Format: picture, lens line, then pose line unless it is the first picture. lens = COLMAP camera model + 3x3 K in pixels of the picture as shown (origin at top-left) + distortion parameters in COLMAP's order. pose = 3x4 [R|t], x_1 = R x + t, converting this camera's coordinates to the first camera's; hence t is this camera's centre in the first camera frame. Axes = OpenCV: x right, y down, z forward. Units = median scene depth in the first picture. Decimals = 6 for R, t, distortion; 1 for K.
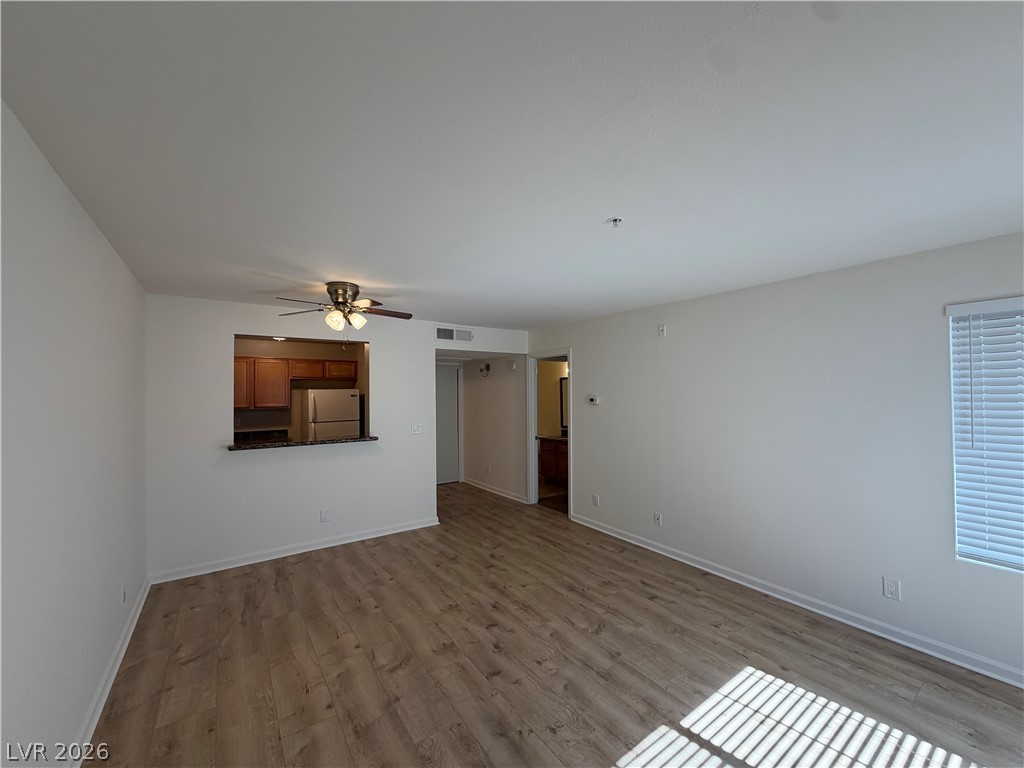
lens RADIAL K [[408.3, 0, 512.6], [0, 408.3, 385.8], [0, 0, 1]] dist [0.000519, 0.000071]
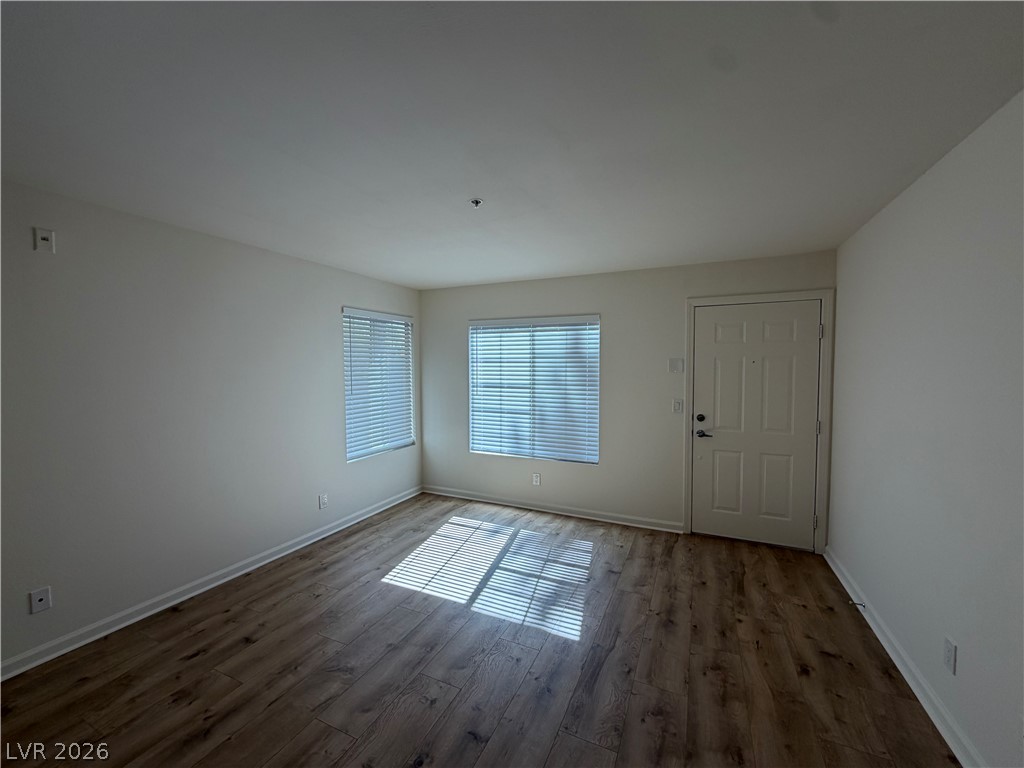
lens RADIAL K [[408.3, 0, 512.6], [0, 408.3, 385.8], [0, 0, 1]] dist [0.000519, 0.000071]
pose [[-0.501315, -0.034086, 0.864593, -0.416624], [-0.007438, 0.999357, 0.035086, 0.031791], [-0.865233, 0.011158, -0.501246, 0.789595]]
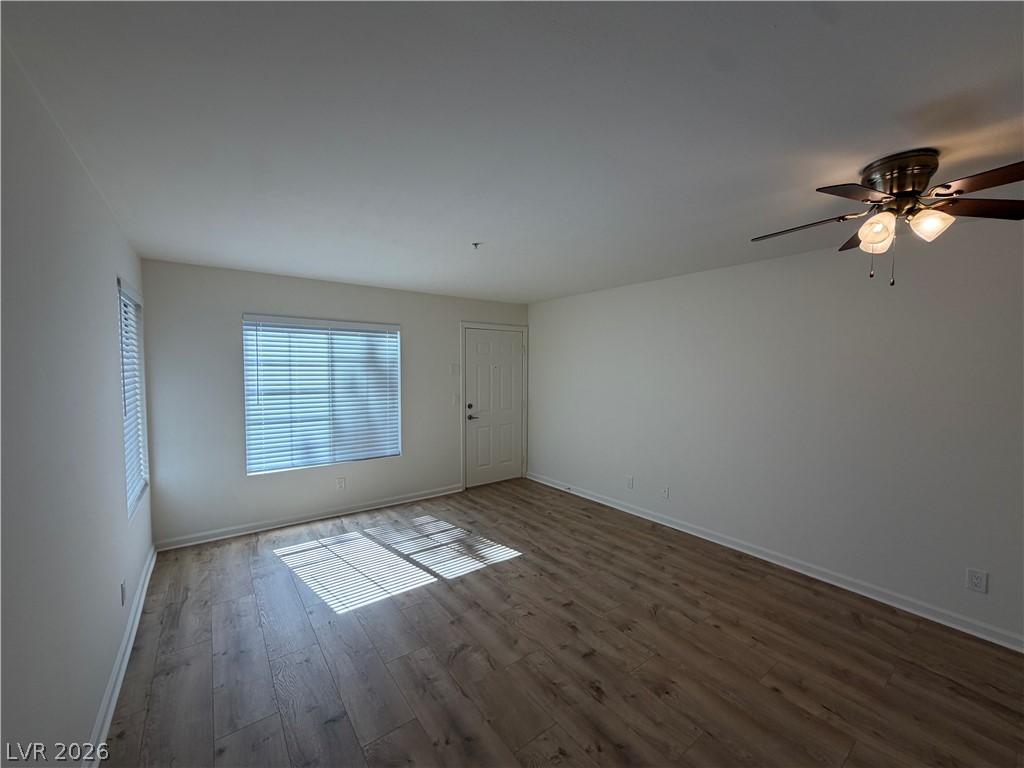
lens RADIAL K [[408.3, 0, 512.6], [0, 408.3, 385.8], [0, 0, 1]] dist [0.000519, 0.000071]
pose [[-0.999588, 0.002424, -0.028595, 0.088830], [0.001408, 0.999369, 0.035488, 0.020706], [0.028663, 0.035433, -0.998961, 1.301861]]
